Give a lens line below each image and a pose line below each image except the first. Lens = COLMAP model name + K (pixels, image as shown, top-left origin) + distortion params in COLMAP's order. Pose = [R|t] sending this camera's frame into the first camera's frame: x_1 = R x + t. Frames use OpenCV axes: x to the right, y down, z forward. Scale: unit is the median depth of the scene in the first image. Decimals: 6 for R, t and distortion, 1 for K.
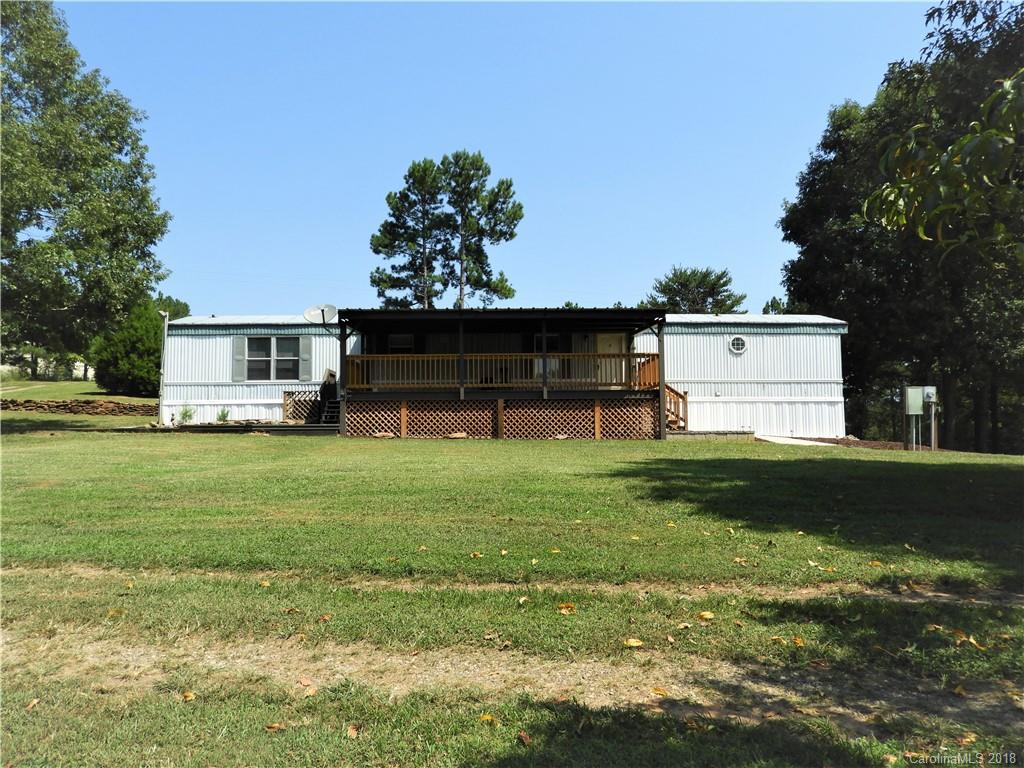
lens RADIAL K [[831.2, 0, 508.9], [0, 831.2, 380.7], [0, 0, 1]] dist [0.032048, 0.002005]
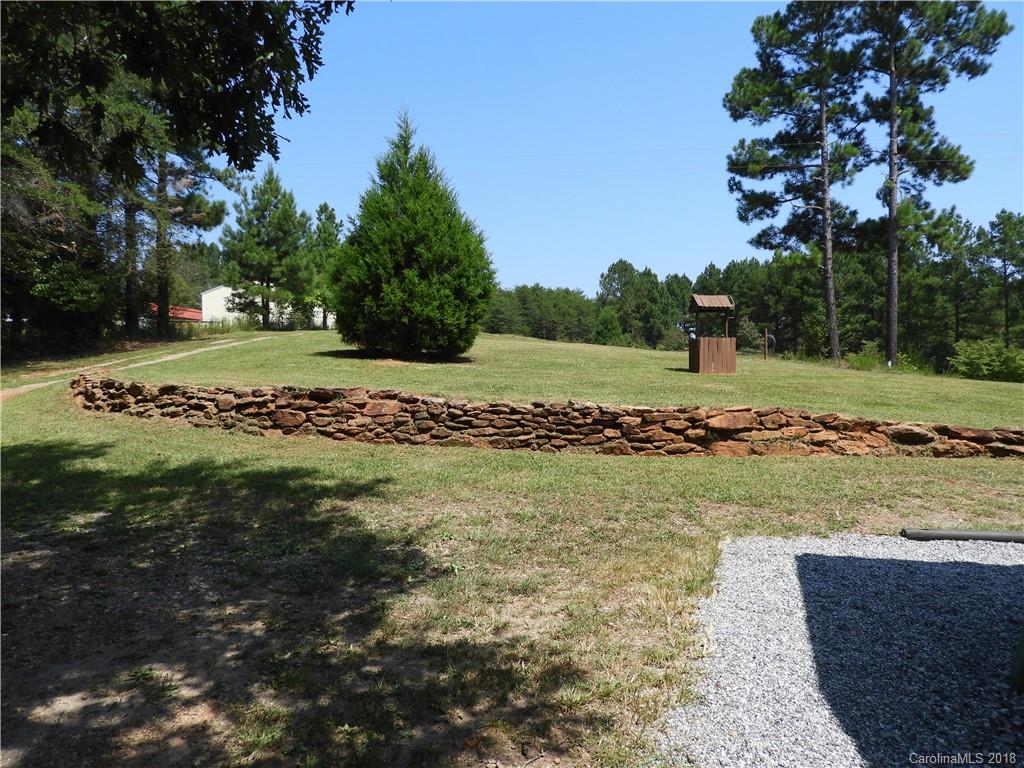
lens RADIAL K [[726.9, 0, 514.9], [0, 726.9, 386.4], [0, 0, 1]] dist [-0.006289, -0.002264]
pose [[0.976404, -0.001041, -0.215949, -0.206672], [0.019239, 0.996431, 0.082186, 0.000628], [0.215093, -0.084401, 0.972940, 0.416122]]
